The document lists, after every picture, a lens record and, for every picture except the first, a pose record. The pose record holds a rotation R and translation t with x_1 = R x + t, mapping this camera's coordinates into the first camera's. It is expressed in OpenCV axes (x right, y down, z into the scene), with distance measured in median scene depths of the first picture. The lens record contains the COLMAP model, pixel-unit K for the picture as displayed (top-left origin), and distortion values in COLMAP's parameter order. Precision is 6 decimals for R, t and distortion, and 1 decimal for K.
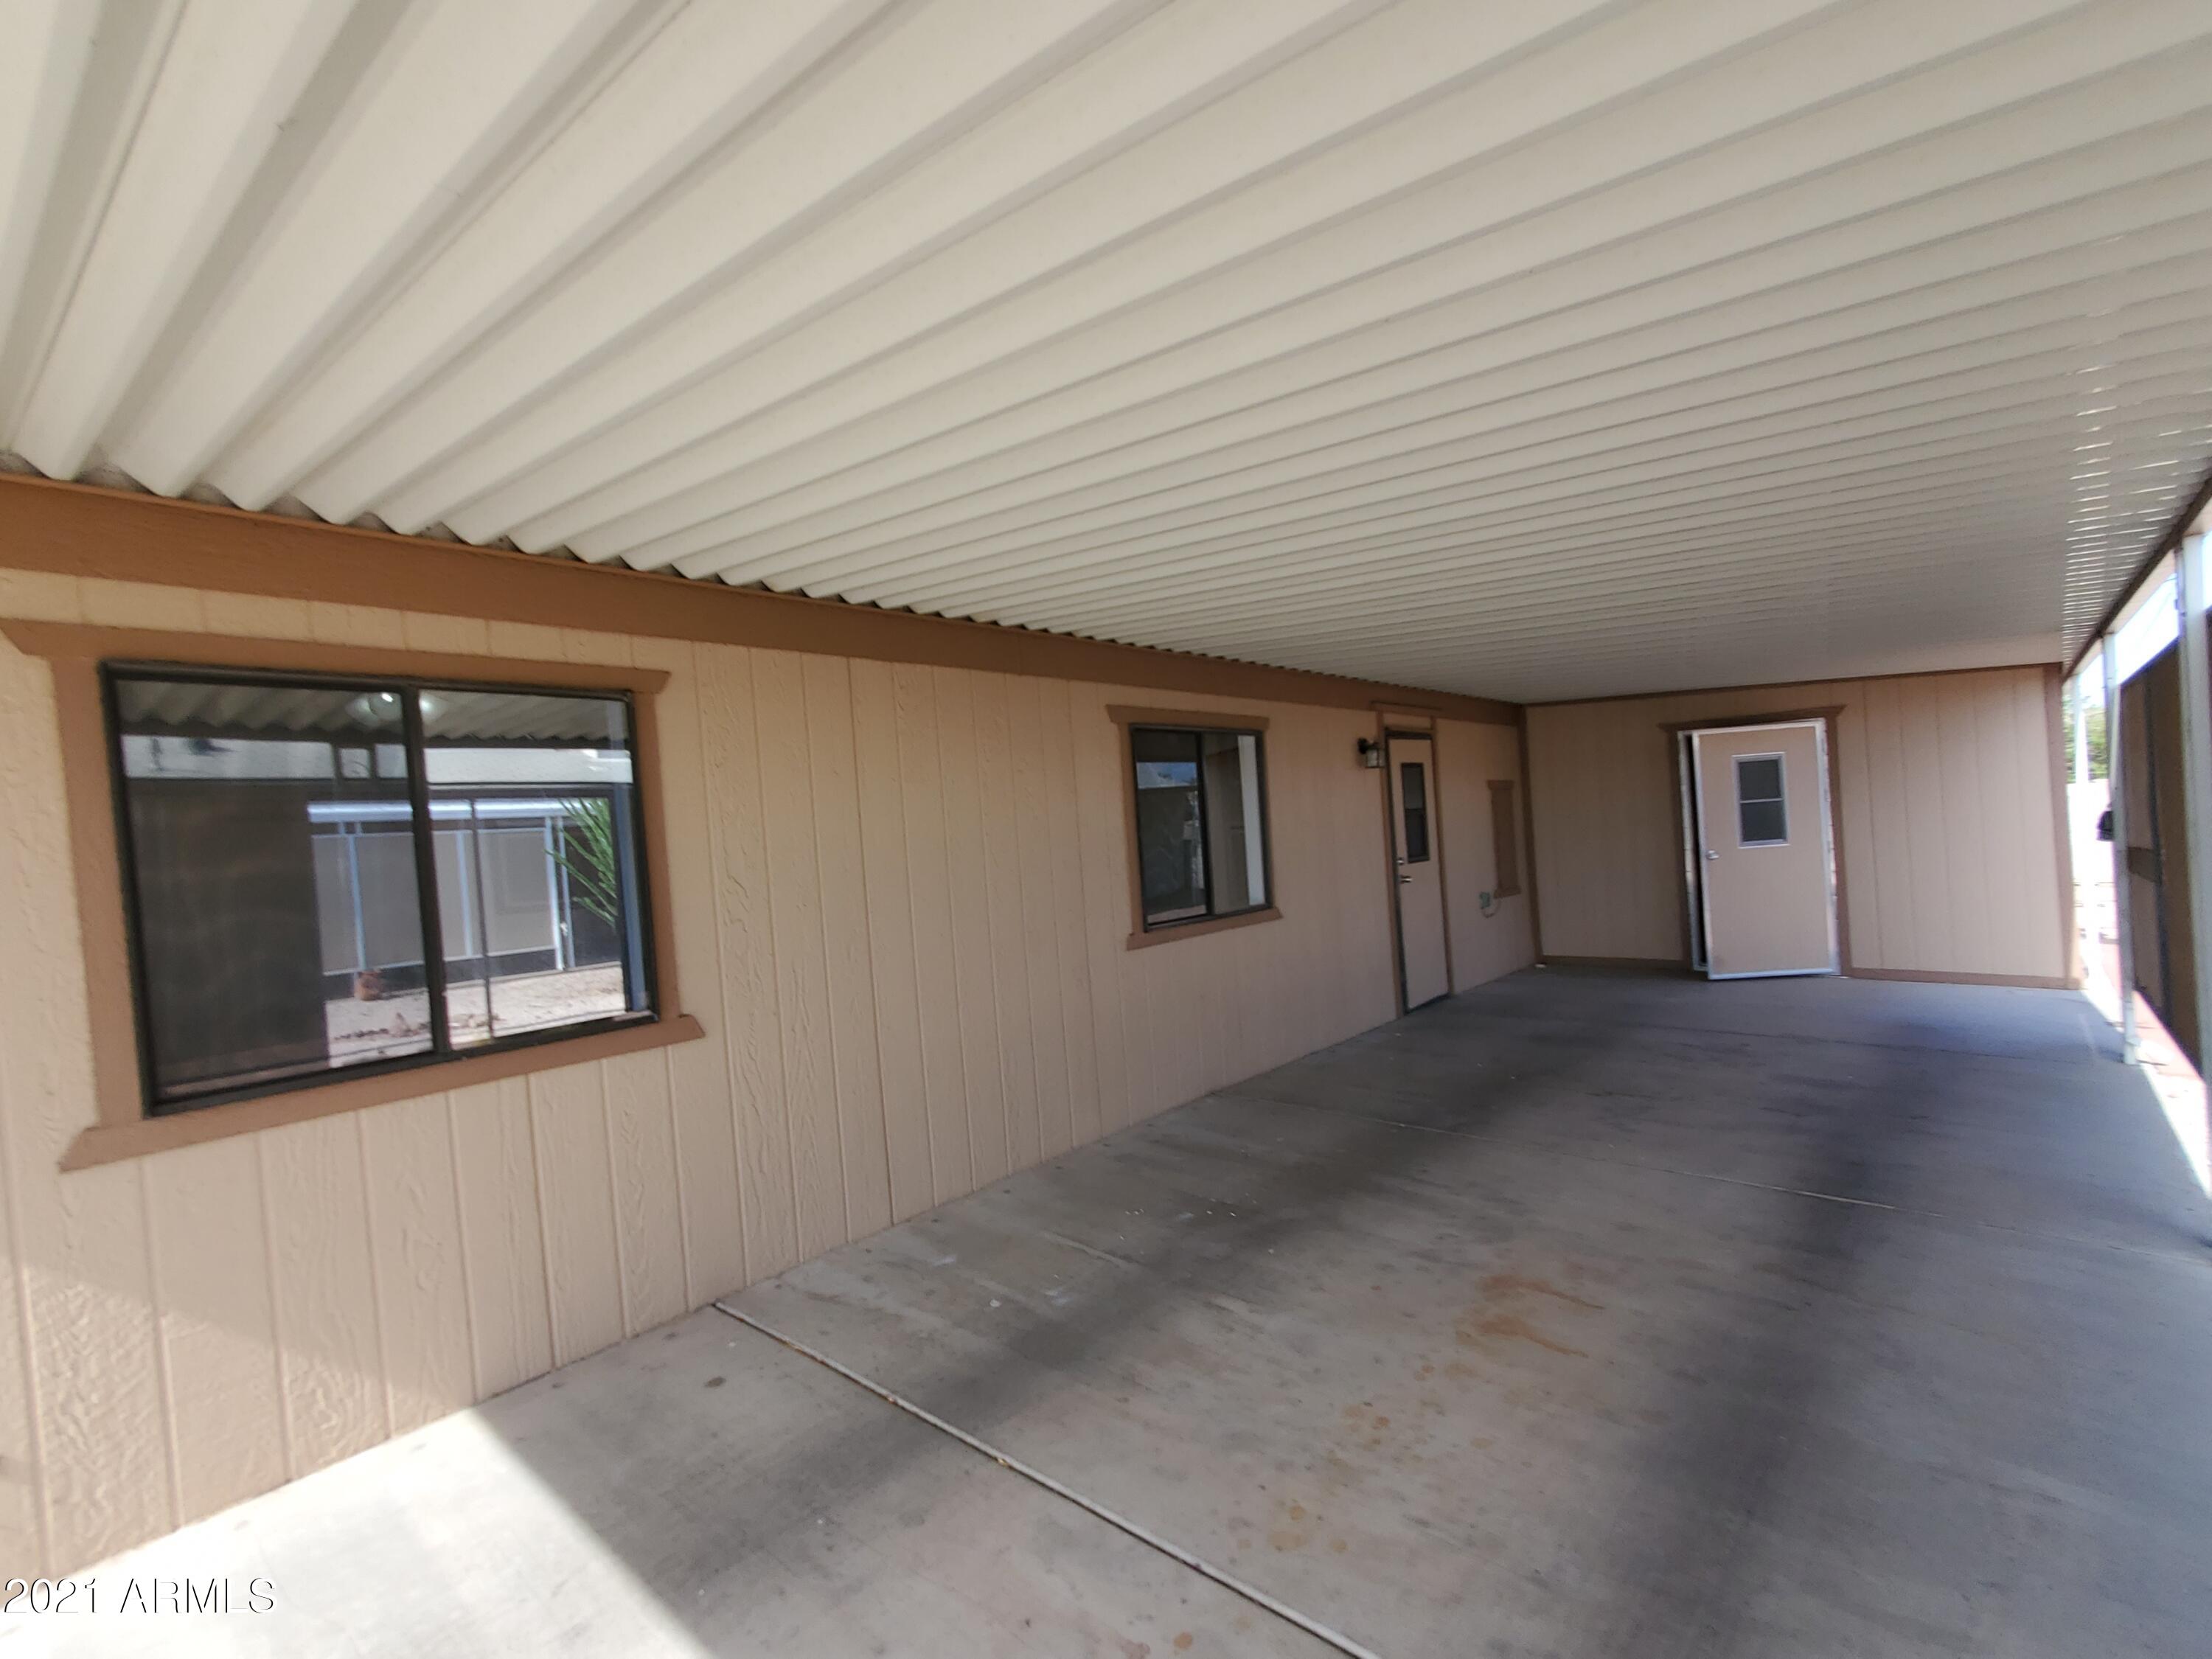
lens RADIAL K [[1034.9, 0, 1112.5], [0, 1034.9, 844.8], [0, 0, 1]] dist [0.008171, -0.000632]
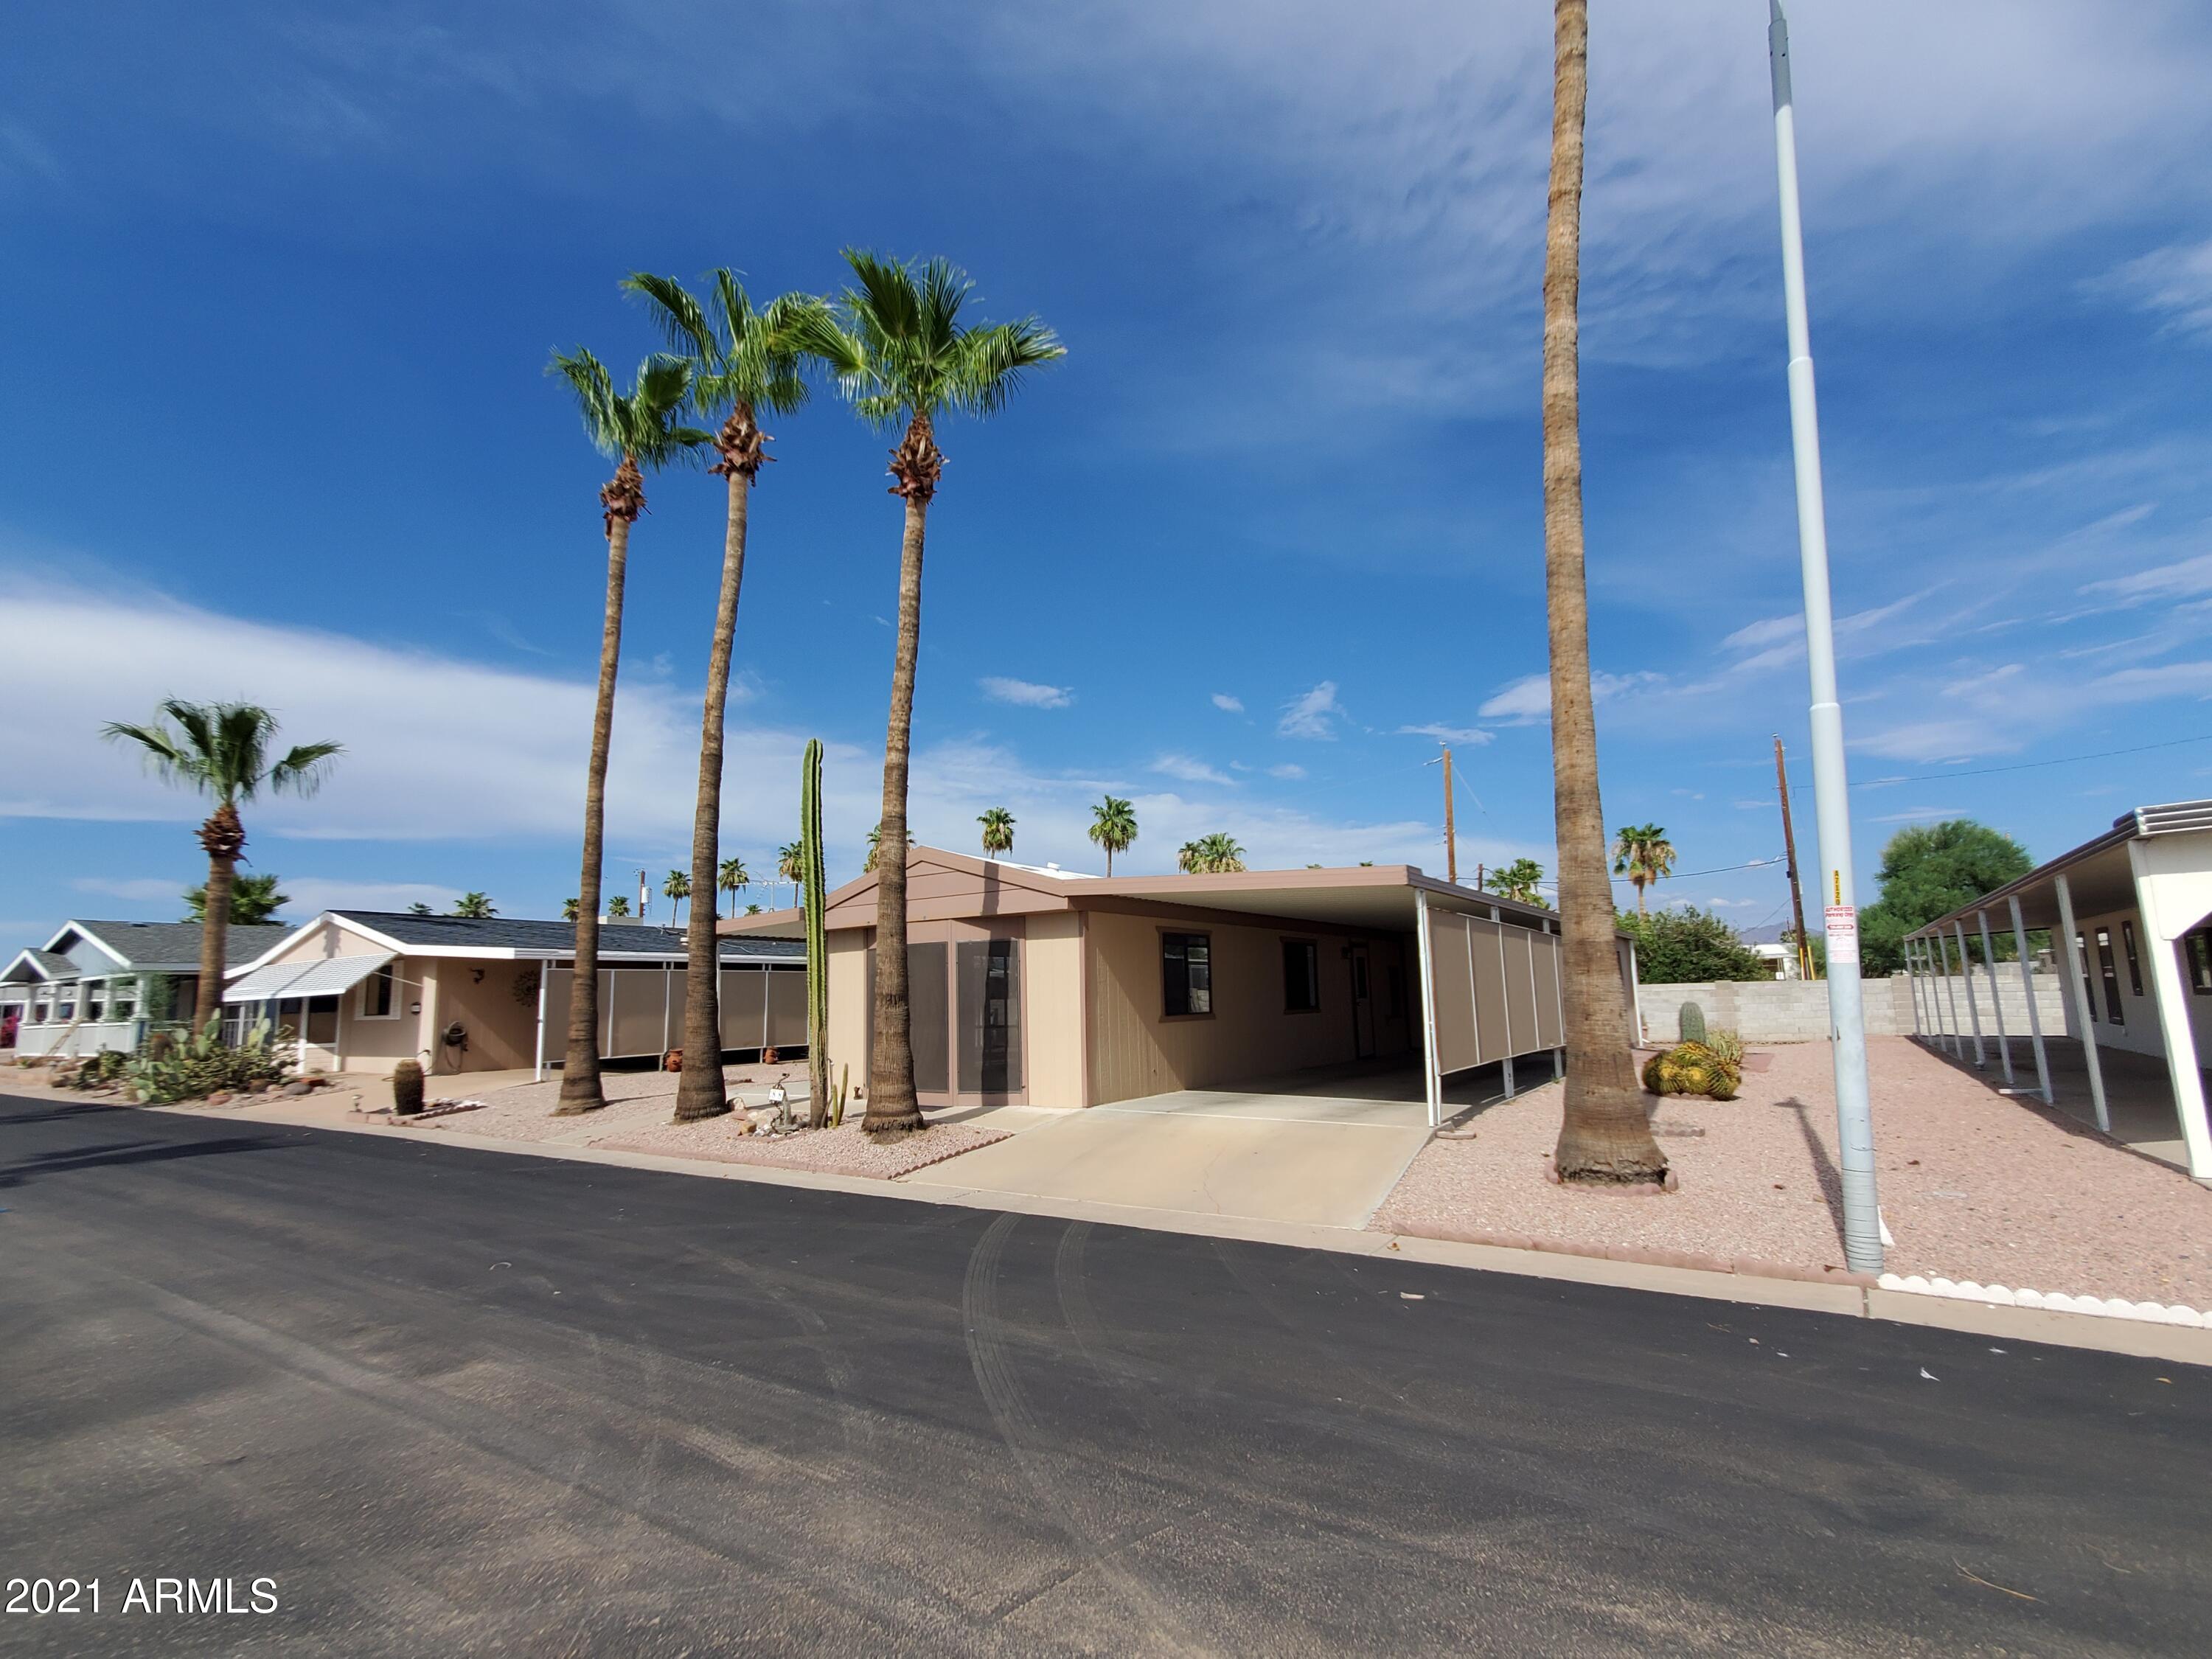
lens RADIAL K [[1034.9, 0, 1102.3], [0, 1034.9, 836.6], [0, 0, 1]] dist [0.008171, -0.000632]
pose [[0.994327, 0.051956, 0.092815, -0.587560], [-0.034851, 0.983556, -0.177208, 0.101563], [-0.100496, 0.172967, 0.979787, -1.468529]]
